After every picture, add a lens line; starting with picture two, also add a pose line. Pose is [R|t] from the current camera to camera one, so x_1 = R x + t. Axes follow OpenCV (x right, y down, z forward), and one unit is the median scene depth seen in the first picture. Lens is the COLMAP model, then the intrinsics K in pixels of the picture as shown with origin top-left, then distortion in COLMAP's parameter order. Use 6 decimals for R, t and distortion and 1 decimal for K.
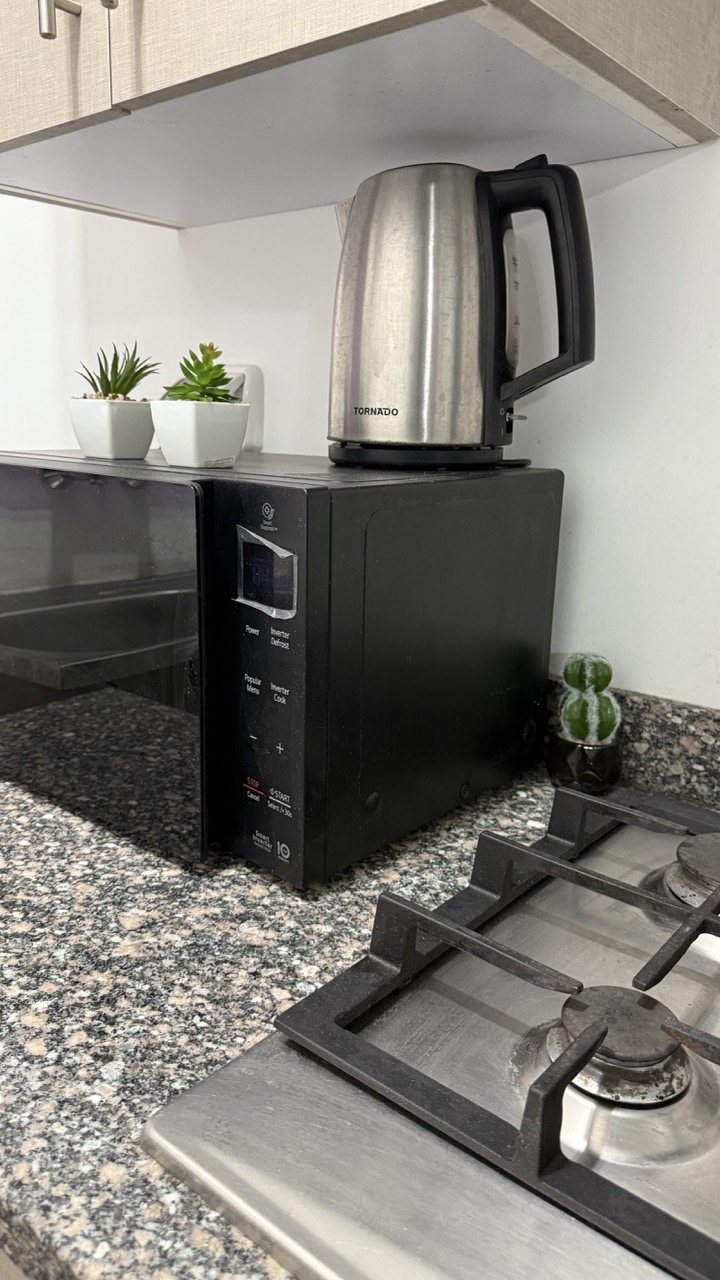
lens RADIAL K [[915.8, 0, 348.9], [0, 915.8, 640.9], [0, 0, 1]] dist [0.077241, -0.099429]
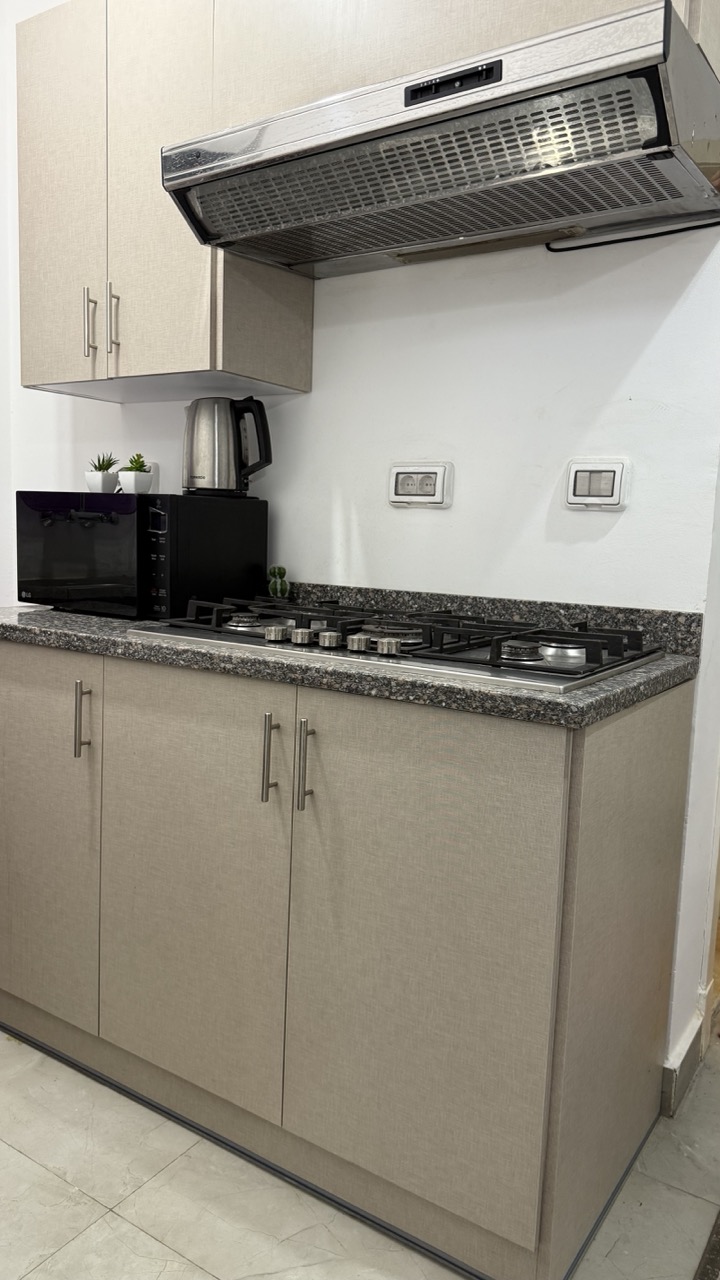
lens RADIAL K [[915.8, 0, 365.8], [0, 915.8, 641.6], [0, 0, 1]] dist [0.077241, -0.099429]
pose [[0.992311, -0.005184, 0.123662, 0.191896], [0.018496, 0.994114, -0.106745, 0.578482], [-0.122381, 0.108212, 0.986566, -1.850239]]
